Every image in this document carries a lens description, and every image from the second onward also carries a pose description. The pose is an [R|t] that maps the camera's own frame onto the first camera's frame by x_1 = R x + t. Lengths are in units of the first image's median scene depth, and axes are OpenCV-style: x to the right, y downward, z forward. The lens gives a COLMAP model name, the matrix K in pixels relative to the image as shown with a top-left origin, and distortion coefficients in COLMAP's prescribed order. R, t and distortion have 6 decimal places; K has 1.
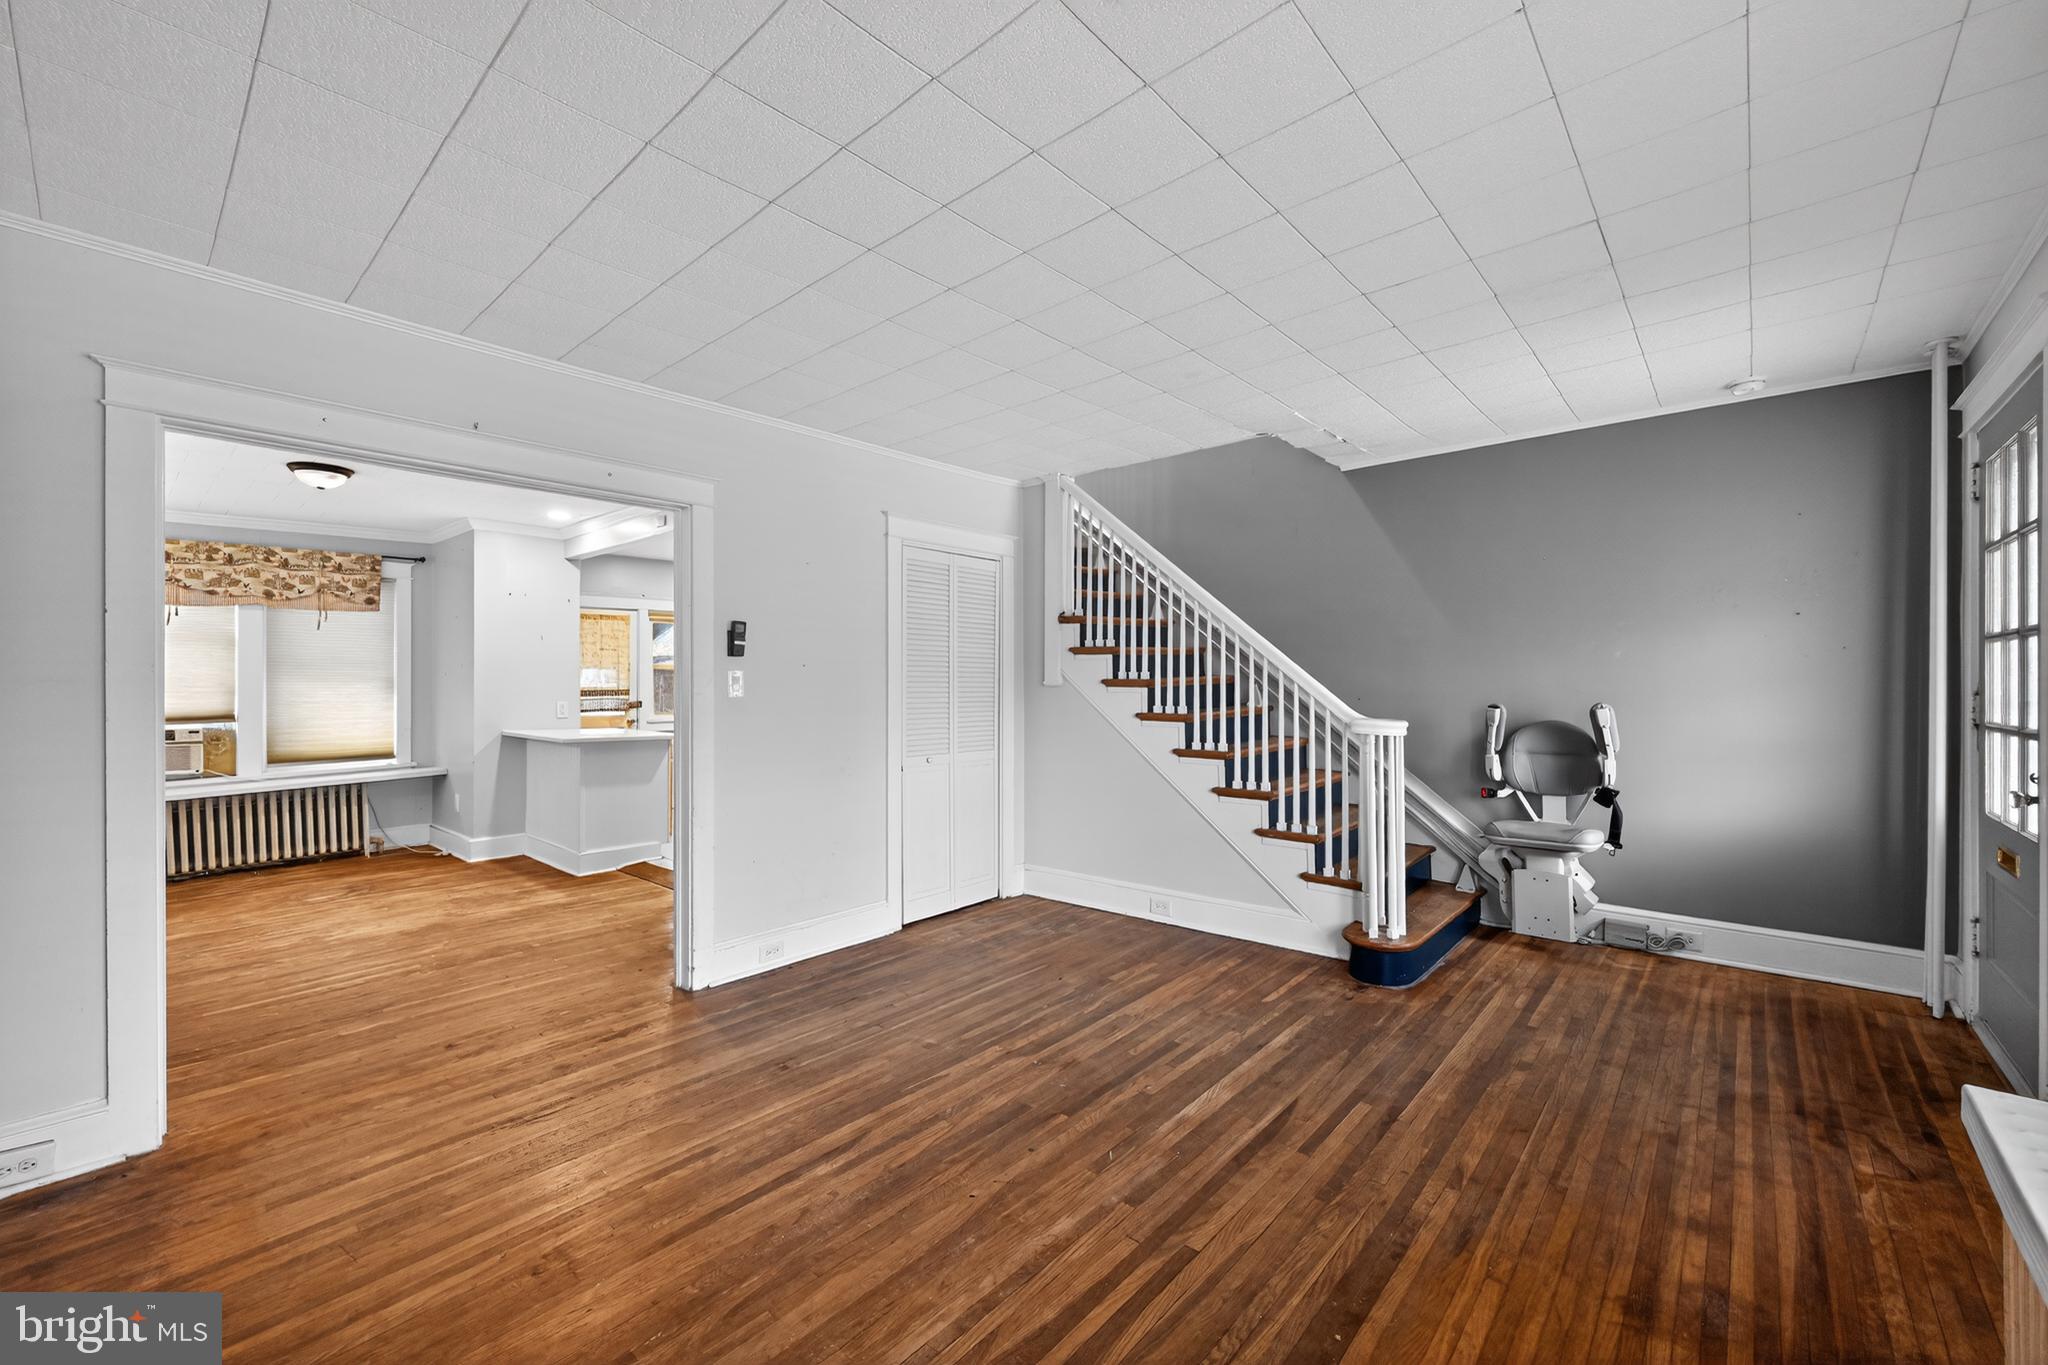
lens RADIAL K [[818.2, 0, 1024.0], [0, 818.2, 682.5], [0, 0, 1]] dist [-0.000220, -0.000025]
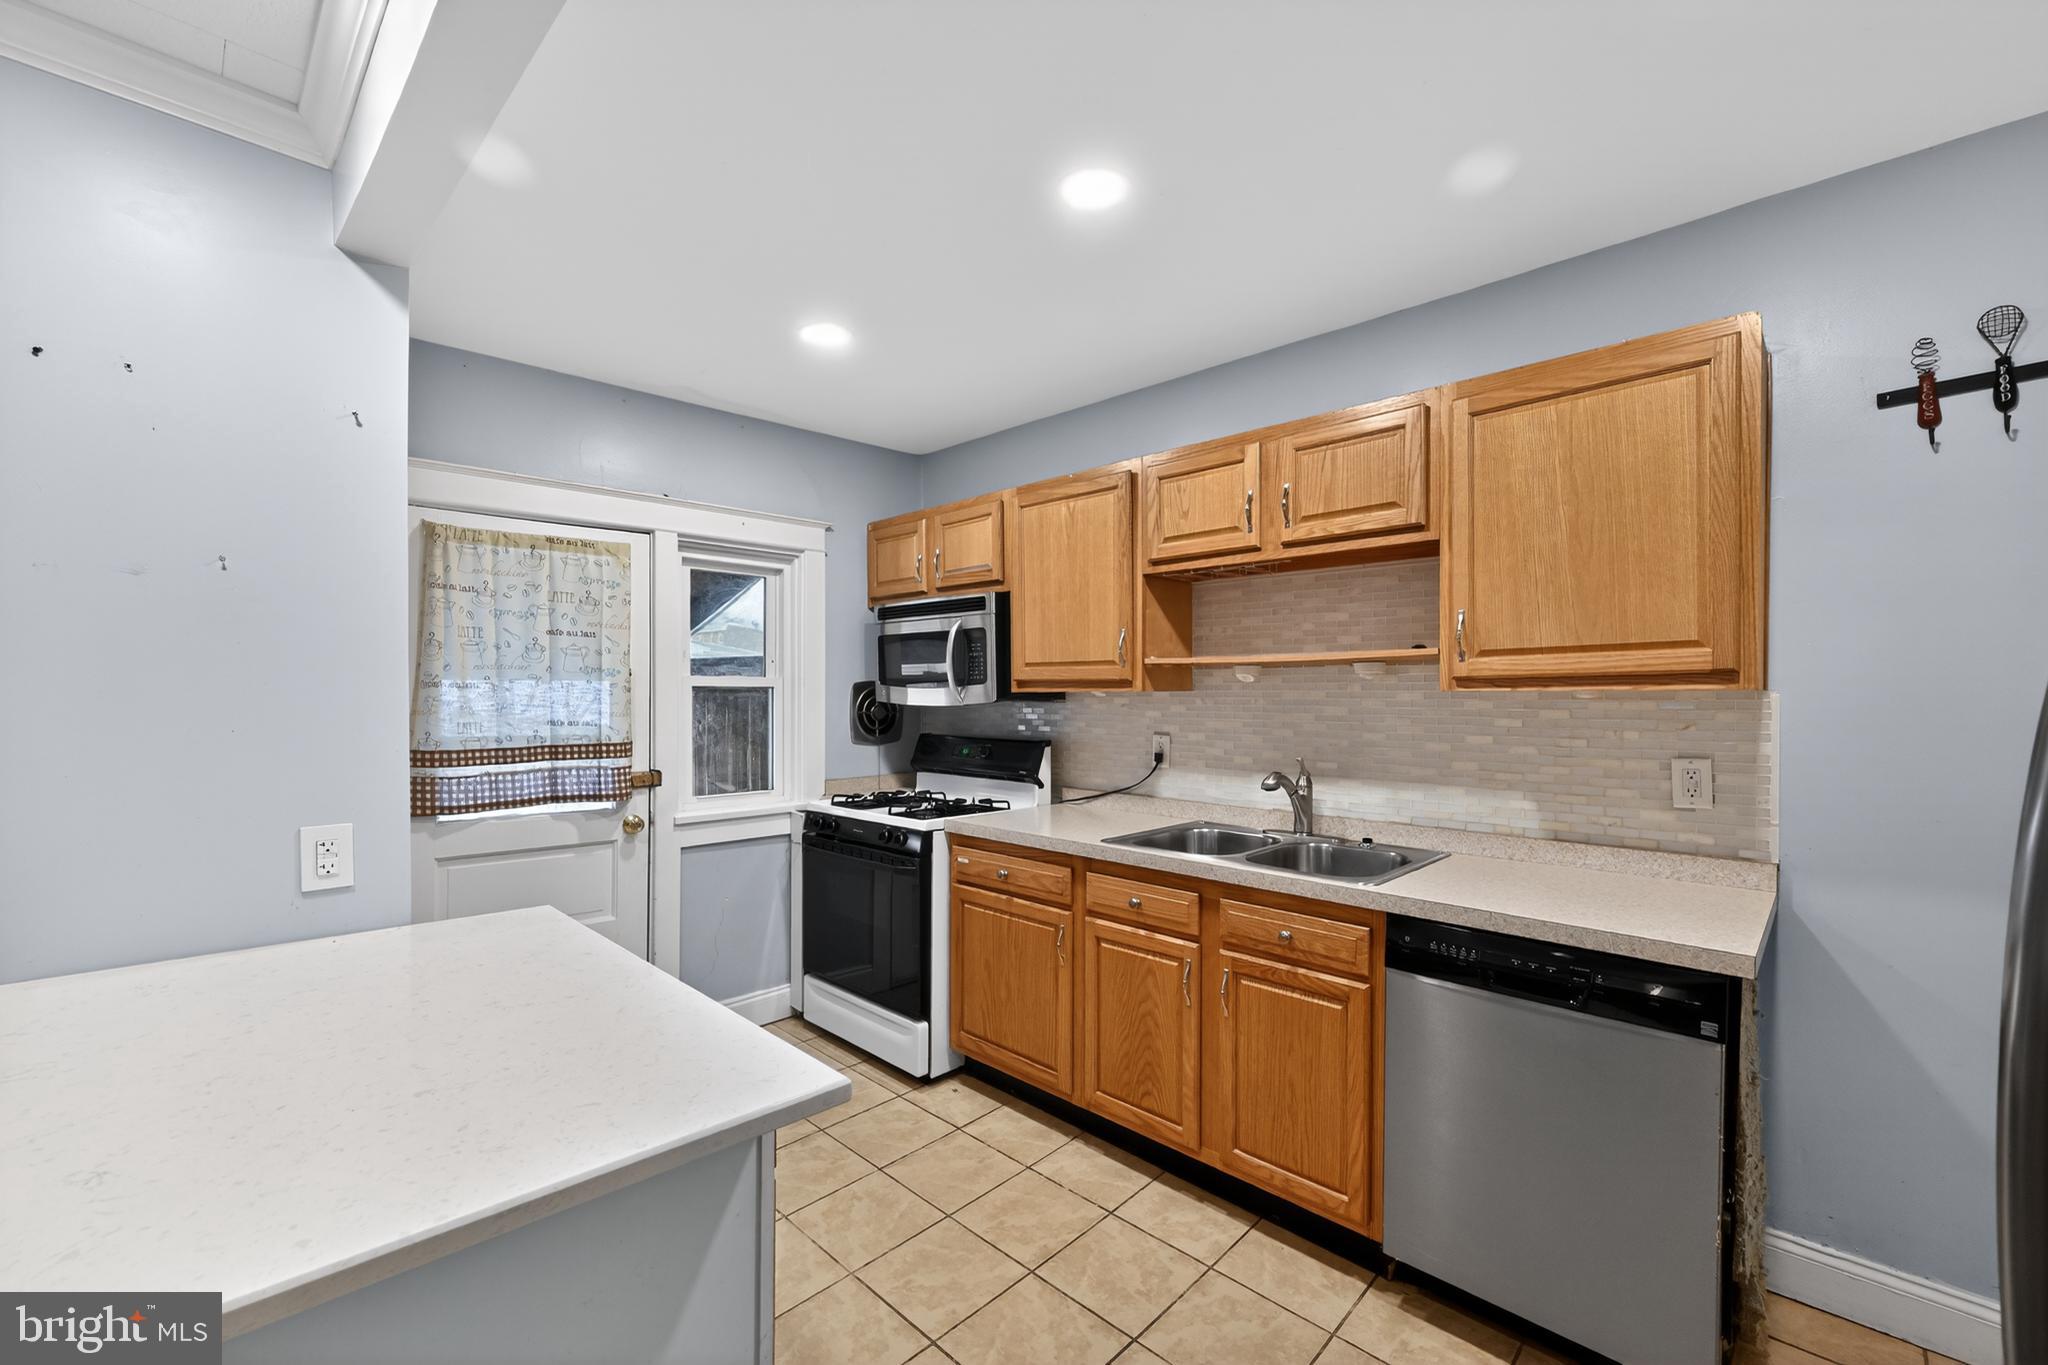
lens RADIAL K [[837.8, 0, 1024.0], [0, 837.8, 682.5], [0, 0, 1]] dist [-0.000222, 0.000067]
pose [[0.998719, -0.005658, -0.050282, -0.322808], [0.004615, 0.999772, -0.020840, -0.010807], [0.050388, 0.020582, 0.998518, 0.715290]]
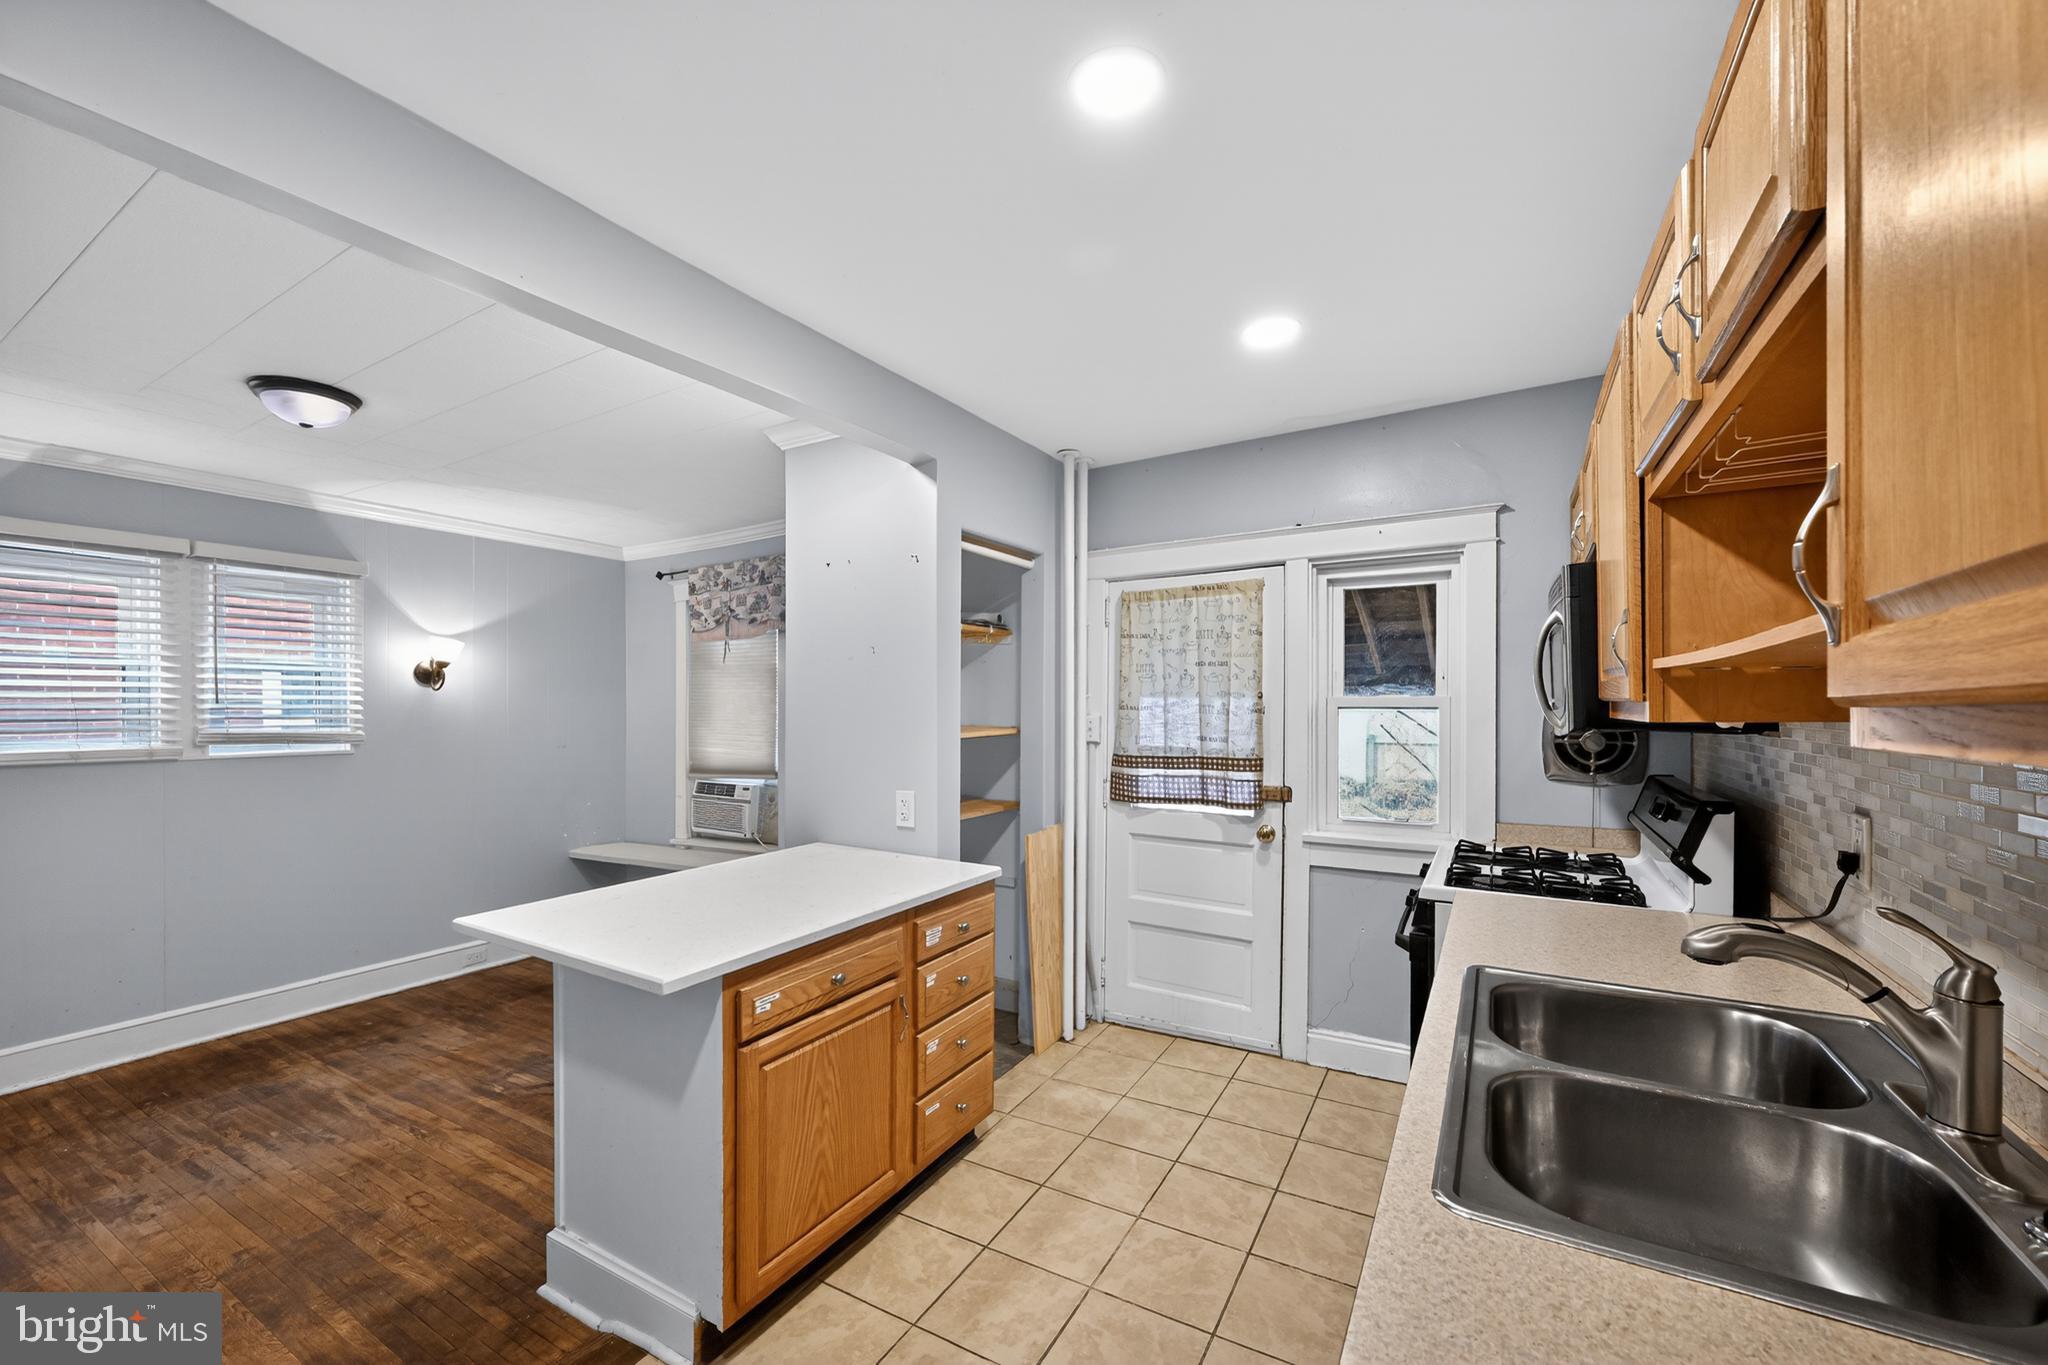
lens RADIAL K [[800.6, 0, 1031.8], [0, 800.6, 692.9], [0, 0, 1]] dist [0.000199, 0.000030]
pose [[0.208601, -0.020552, -0.977785, -0.125045], [-0.002784, 0.999763, -0.021608, -0.017175], [0.977997, 0.007230, 0.208494, 0.919567]]
